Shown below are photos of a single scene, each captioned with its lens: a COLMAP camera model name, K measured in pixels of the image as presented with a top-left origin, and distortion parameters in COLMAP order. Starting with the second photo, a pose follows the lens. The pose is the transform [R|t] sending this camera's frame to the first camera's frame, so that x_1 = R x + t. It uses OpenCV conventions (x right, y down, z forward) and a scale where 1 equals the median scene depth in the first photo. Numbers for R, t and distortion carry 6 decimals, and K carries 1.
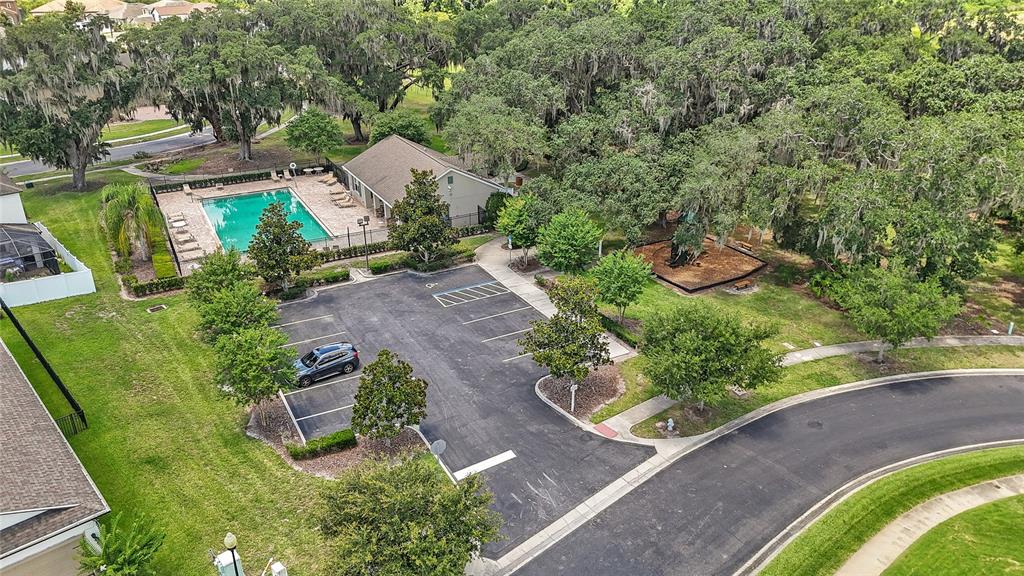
lens RADIAL K [[754.2, 0, 512.0], [0, 754.2, 288.0], [0, 0, 1]] dist [0.101899, -0.131349]
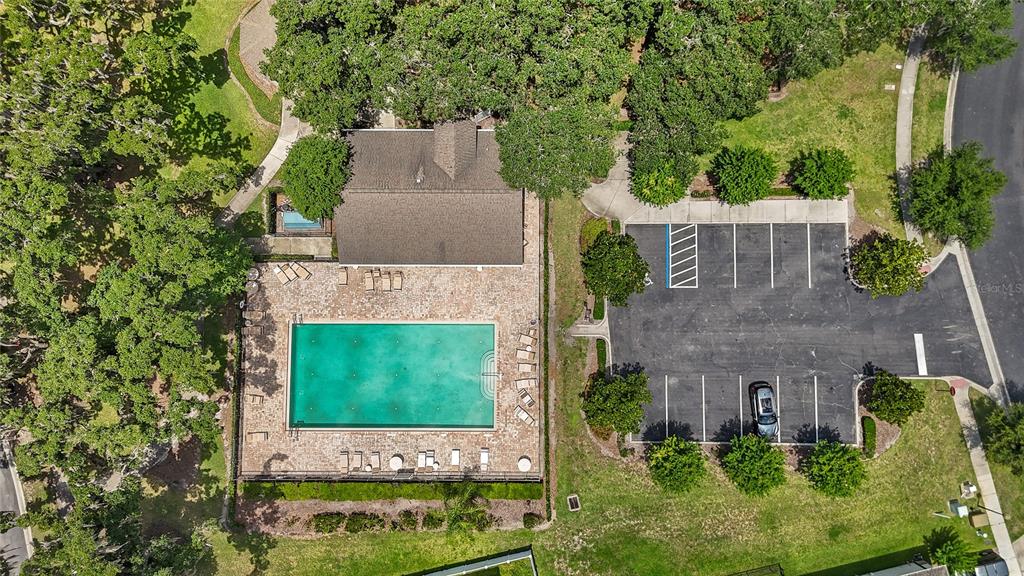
lens RADIAL K [[754.2, 0, 512.0], [0, 754.2, 288.0], [0, 0, 1]] dist [0.101899, -0.131349]
pose [[0.469427, -0.881650, 0.048296, -0.342182], [0.395998, 0.259103, 0.880938, -1.372492], [-0.789192, -0.394411, 0.470761, 0.816681]]
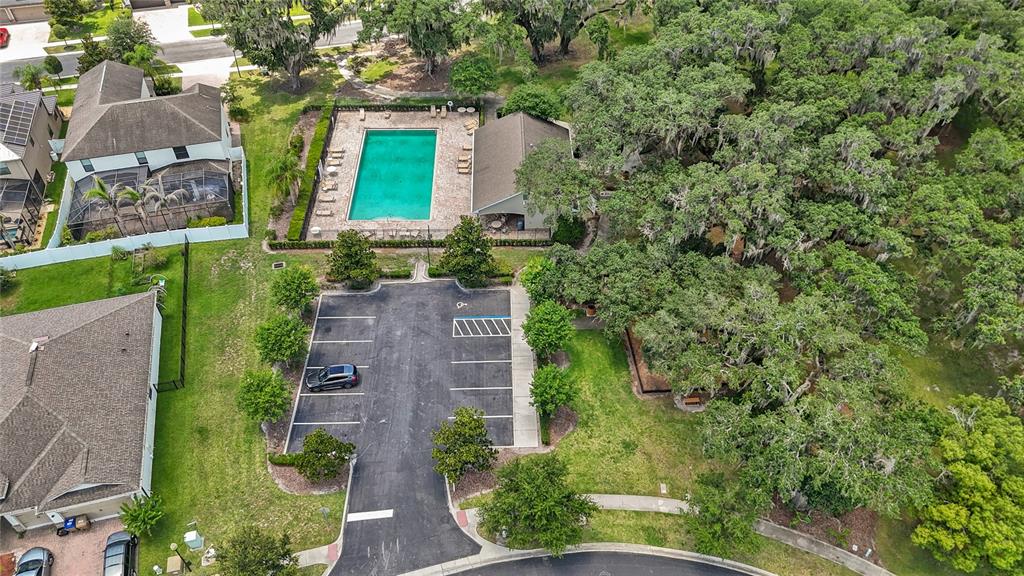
lens RADIAL K [[754.2, 0, 512.0], [0, 754.2, 288.0], [0, 0, 1]] dist [0.101899, -0.131349]
pose [[0.893406, 0.321819, -0.313462, 0.460555], [-0.192657, 0.904781, 0.379808, -0.680110], [0.405844, -0.278932, 0.870337, -0.069879]]
